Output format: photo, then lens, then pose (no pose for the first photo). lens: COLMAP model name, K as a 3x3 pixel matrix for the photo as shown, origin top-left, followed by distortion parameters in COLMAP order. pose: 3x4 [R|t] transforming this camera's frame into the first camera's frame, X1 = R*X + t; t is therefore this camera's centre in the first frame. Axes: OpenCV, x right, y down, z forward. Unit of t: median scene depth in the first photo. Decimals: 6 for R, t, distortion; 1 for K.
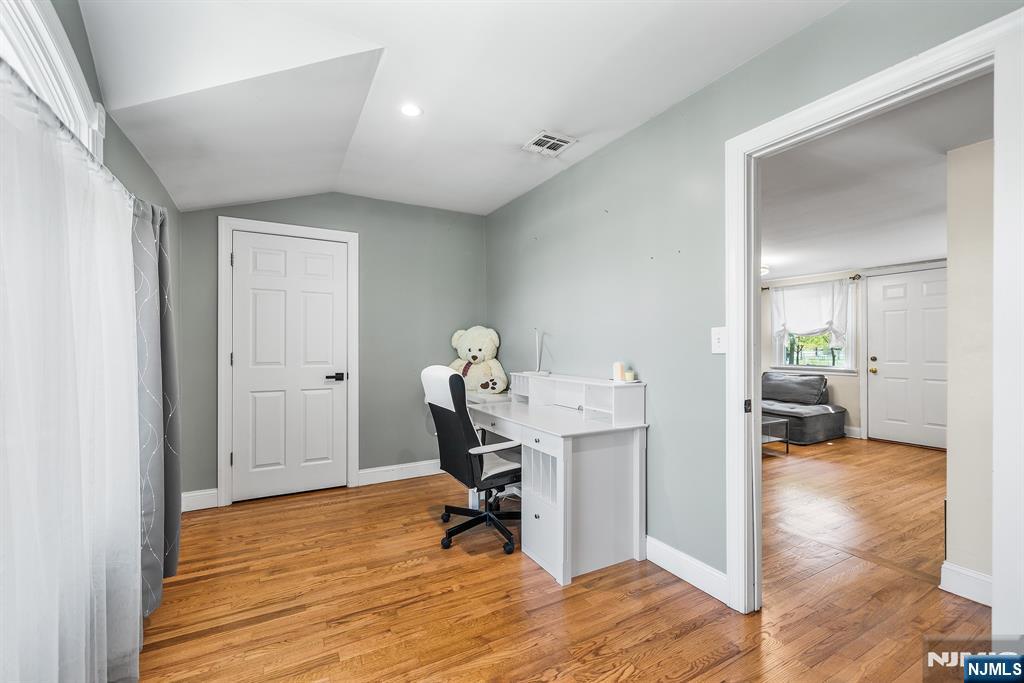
lens RADIAL K [[418.7, 0, 509.6], [0, 418.7, 347.2], [0, 0, 1]] dist [-0.002225, 0.000589]
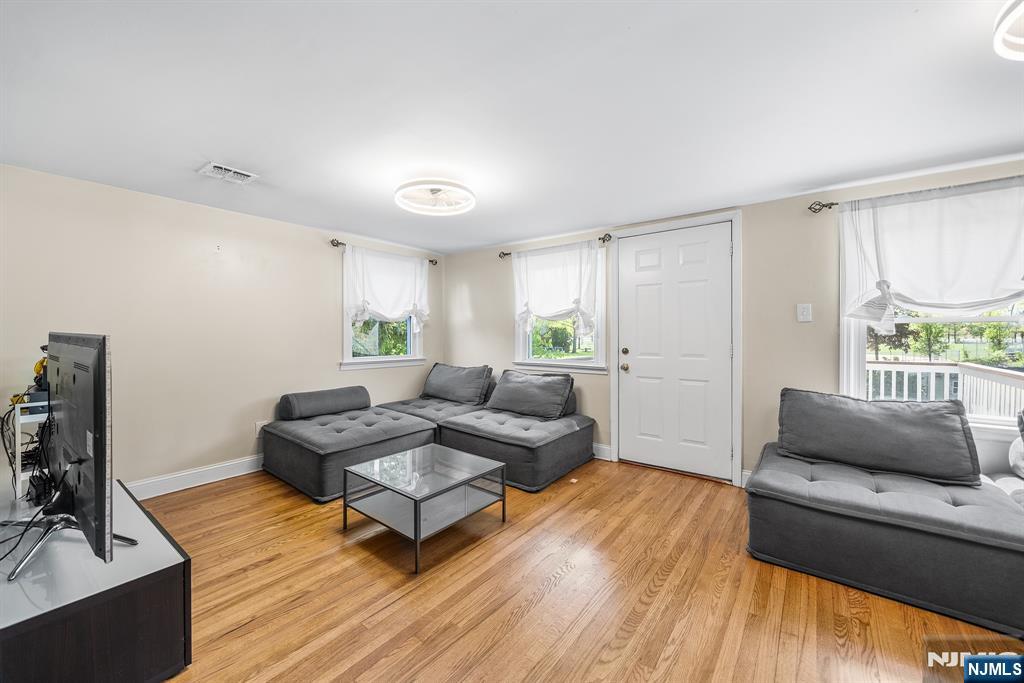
lens RADIAL K [[400.6, 0, 501.3], [0, 400.6, 336.0], [0, 0, 1]] dist [-0.001468, -0.000182]
pose [[0.916496, -0.001382, 0.400041, 0.377267], [-0.000075, 0.999993, 0.003627, -0.001106], [-0.400044, -0.003354, 0.916490, 0.427976]]
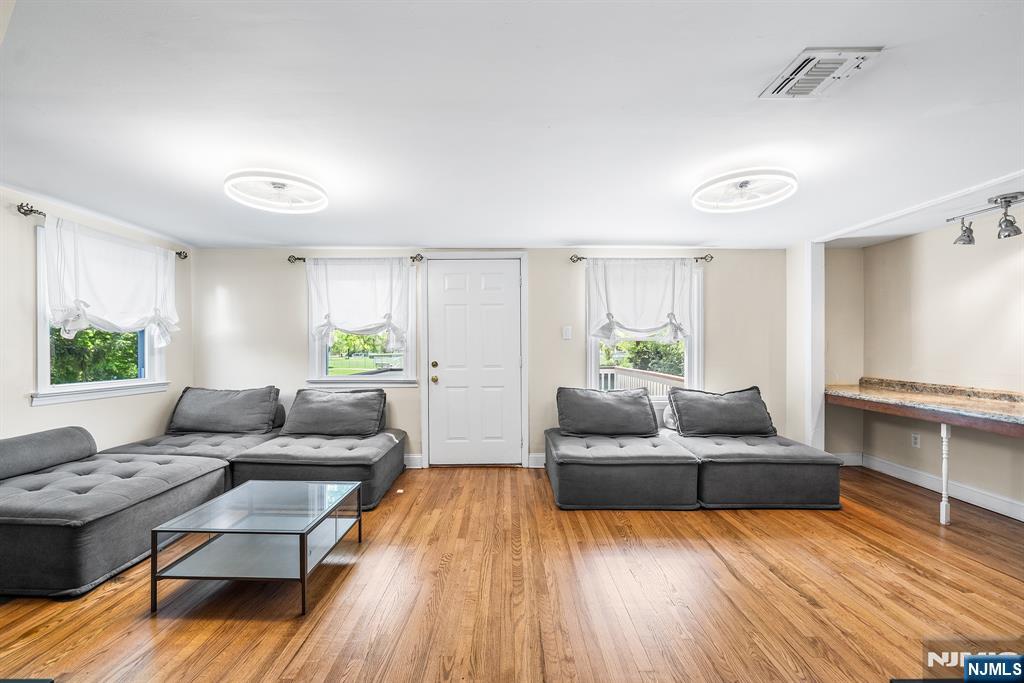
lens RADIAL K [[418.7, 0, 510.2], [0, 418.7, 347.8], [0, 0, 1]] dist [-0.002225, 0.000589]
pose [[0.471468, -0.000496, 0.881883, 0.229718], [0.004279, 0.999989, -0.001725, -0.001406], [-0.881873, 0.004587, 0.471465, 0.479585]]
